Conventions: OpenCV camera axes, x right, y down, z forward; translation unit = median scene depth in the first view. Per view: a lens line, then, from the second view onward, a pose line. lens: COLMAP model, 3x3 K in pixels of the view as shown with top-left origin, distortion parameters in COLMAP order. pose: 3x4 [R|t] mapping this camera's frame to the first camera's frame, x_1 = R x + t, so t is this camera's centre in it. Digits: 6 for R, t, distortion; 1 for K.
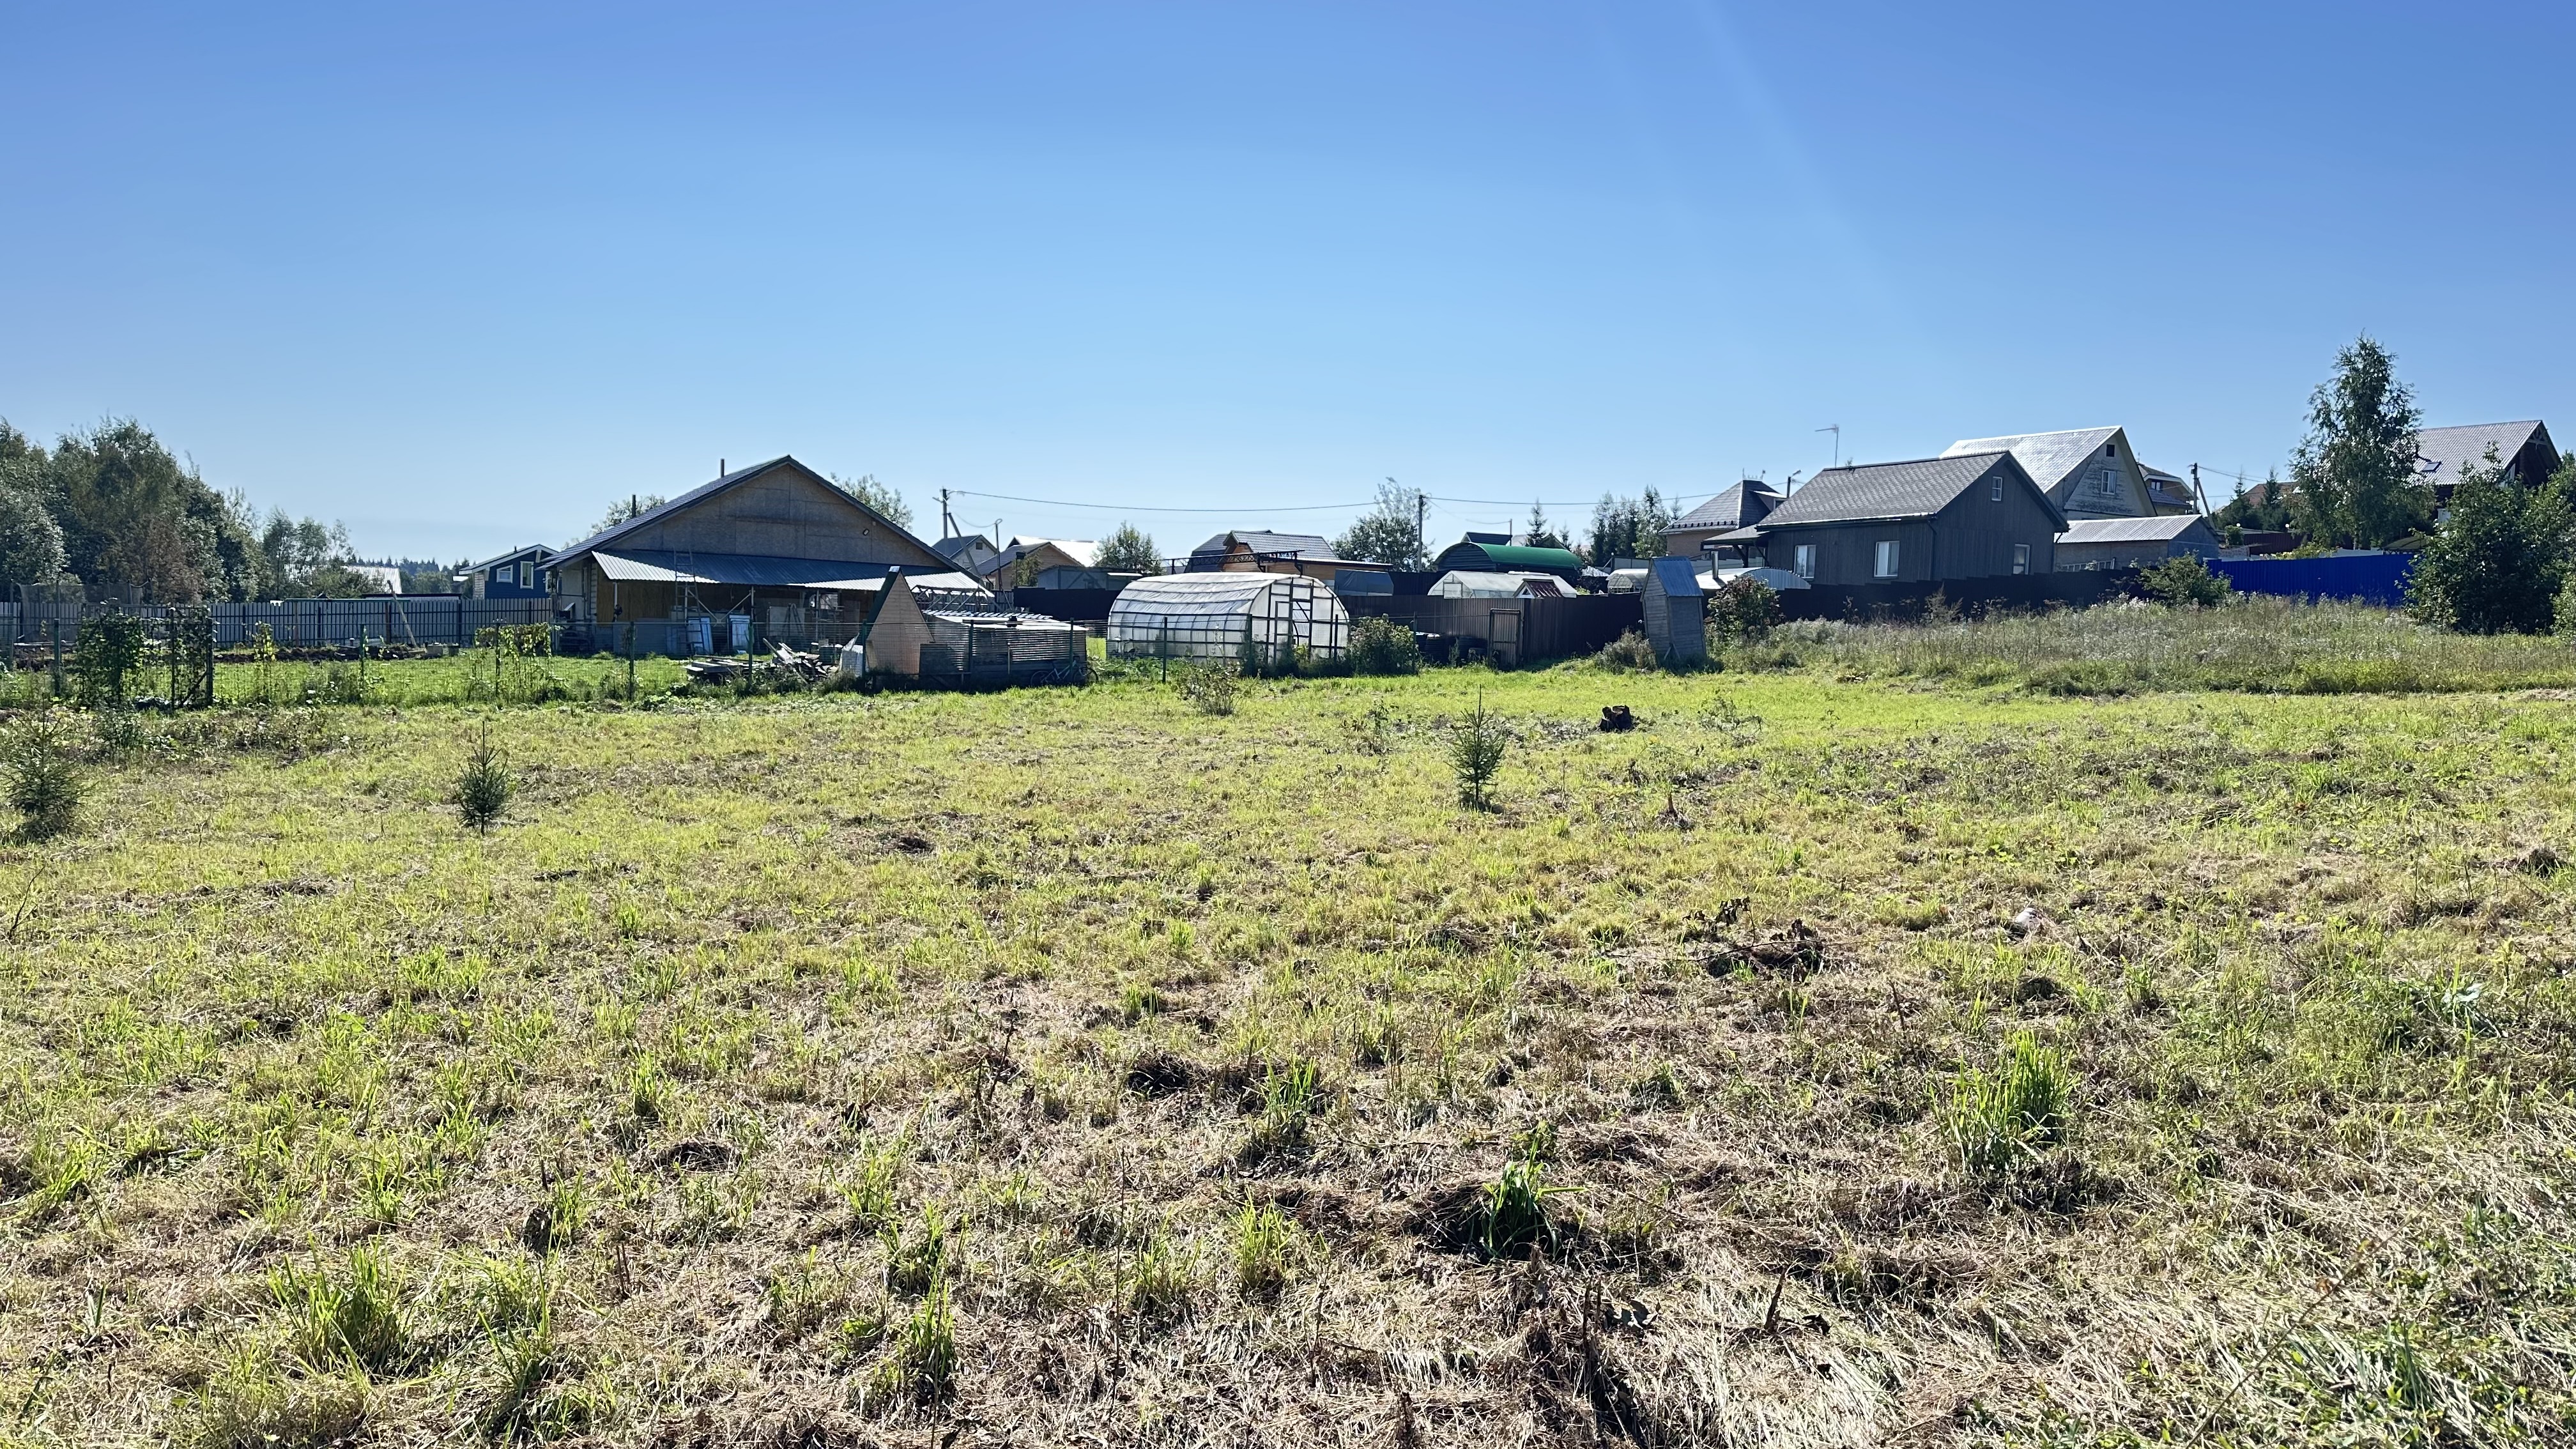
lens RADIAL K [[1781.6, 0, 1305.5], [0, 1781.6, 723.7], [0, 0, 1]] dist [0.098213, -0.125903]
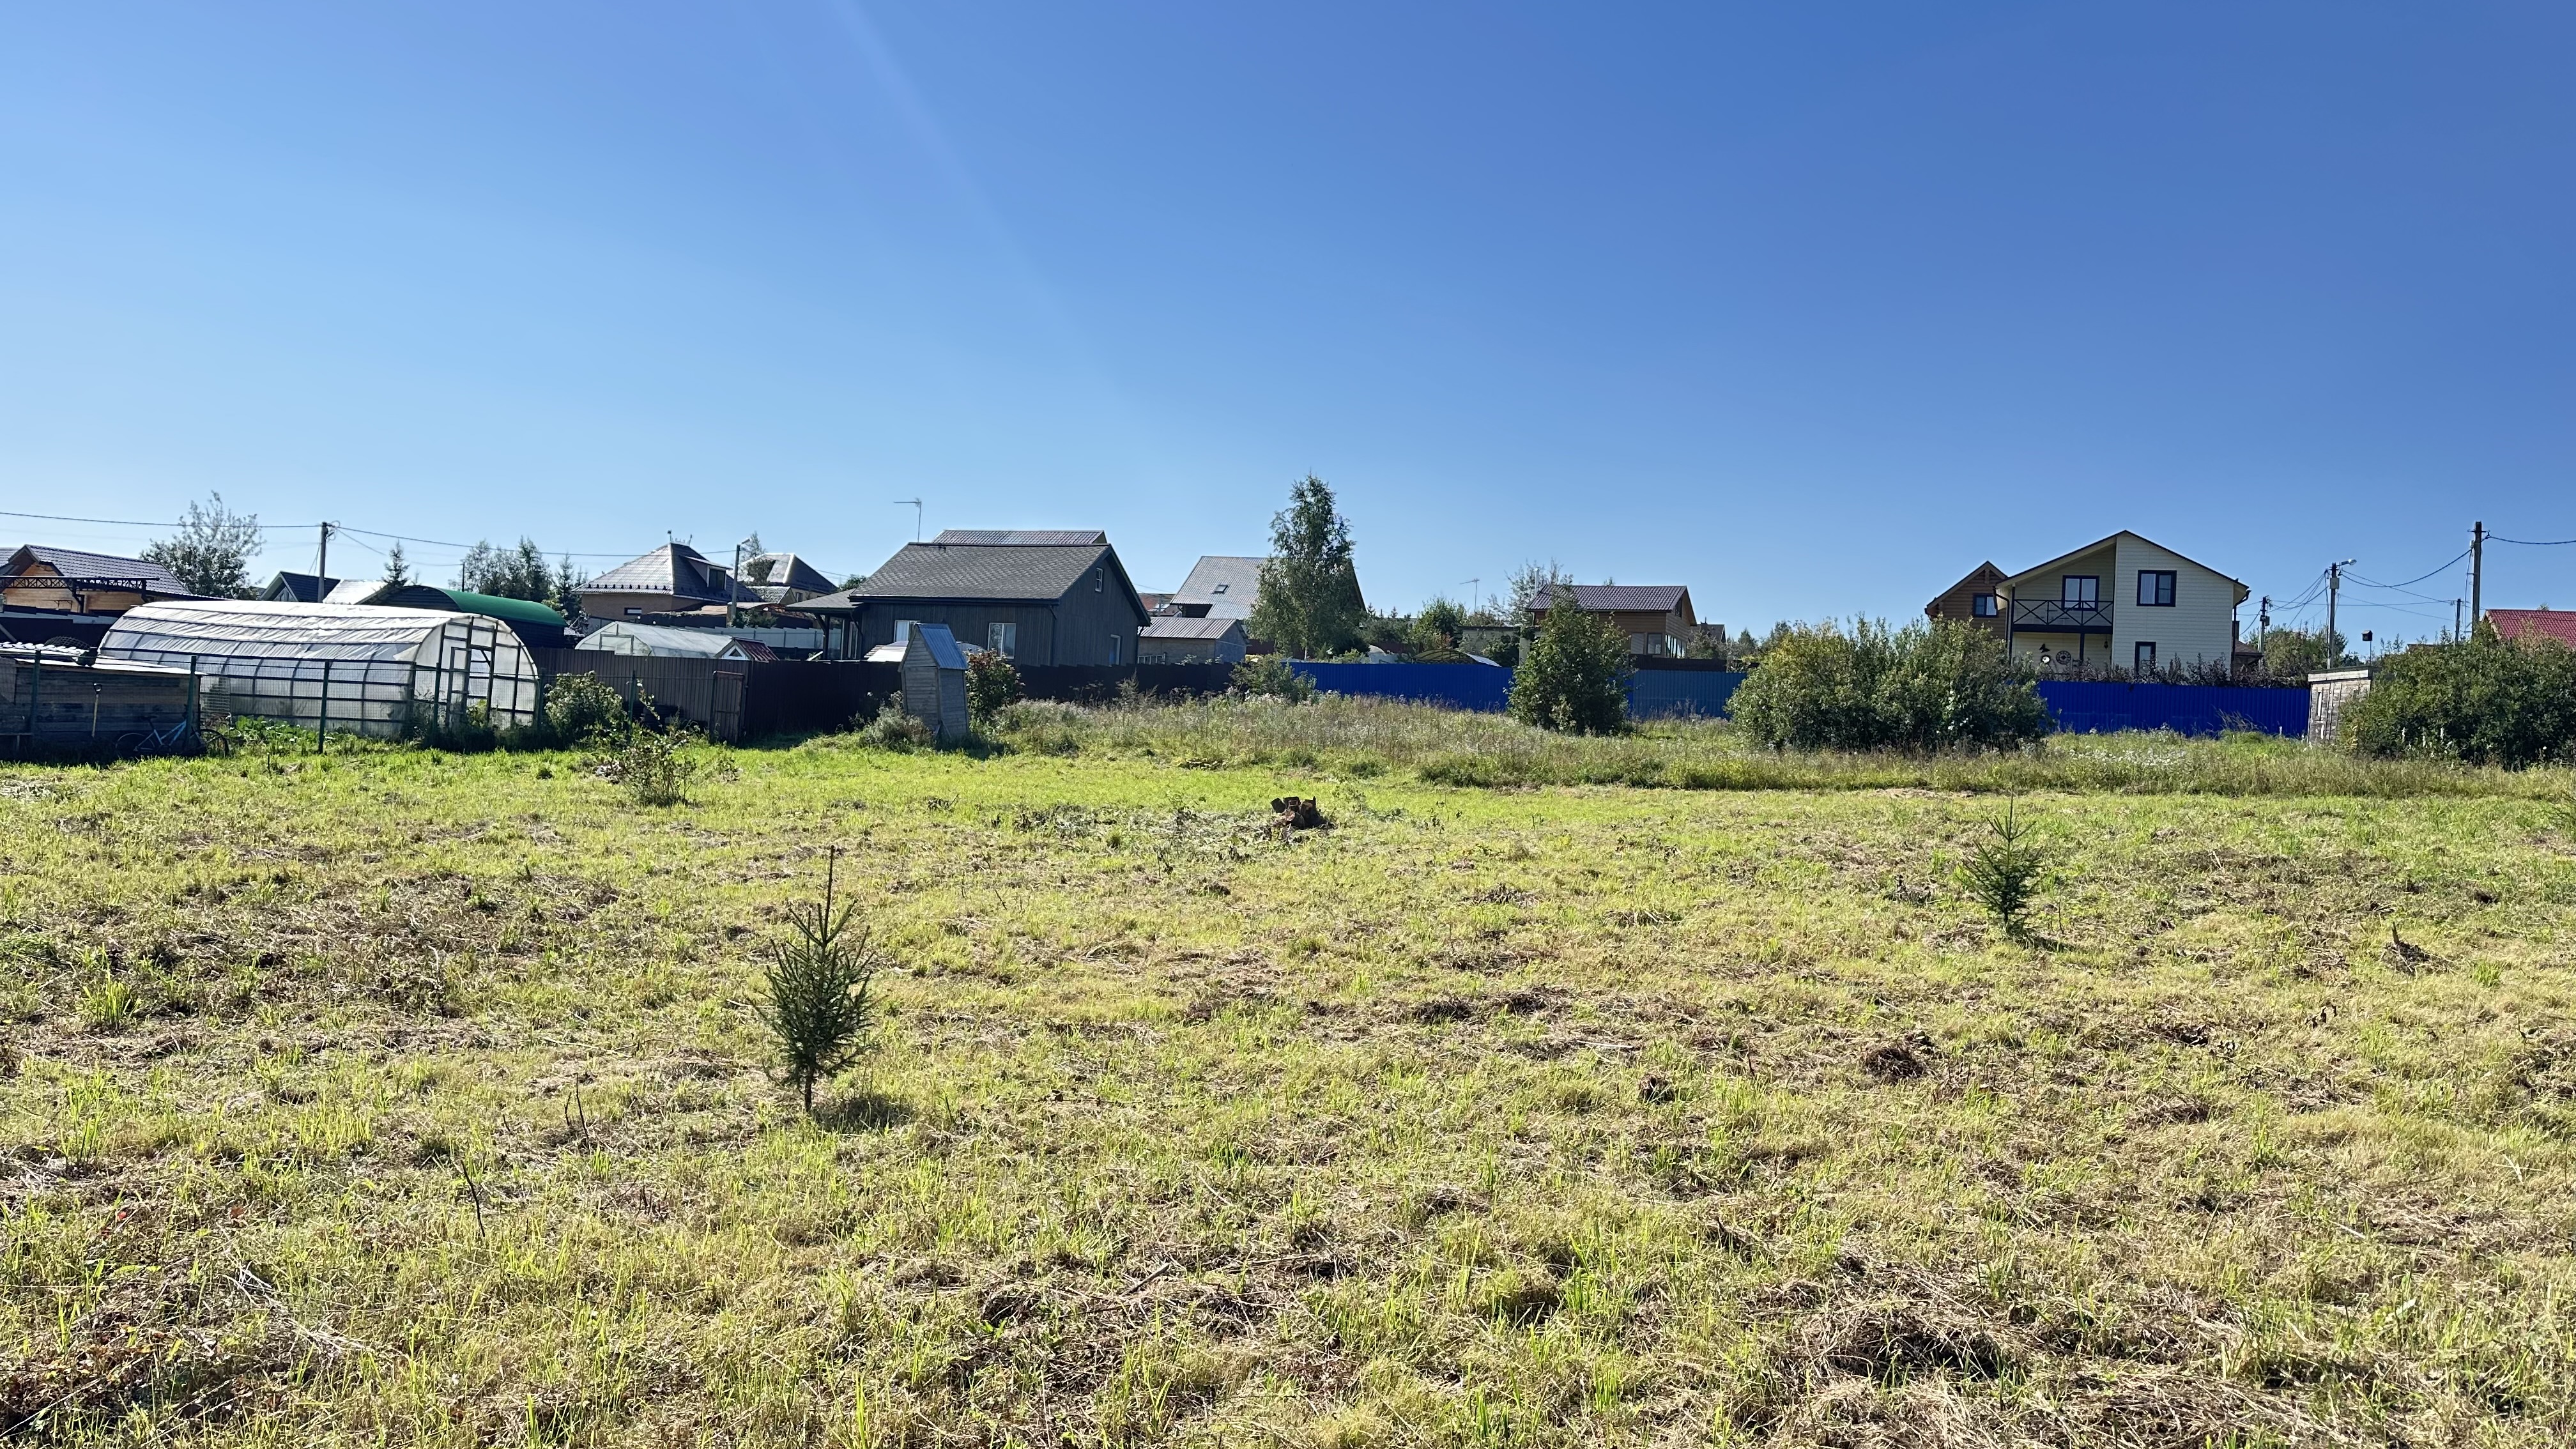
lens RADIAL K [[1781.6, 0, 1321.5], [0, 1781.6, 638.8], [0, 0, 1]] dist [0.098213, -0.125903]
pose [[0.783540, 0.060348, 0.618404, -0.194826], [-0.003516, 0.995687, -0.092710, -0.003718], [-0.621331, 0.070468, 0.780373, 0.184425]]
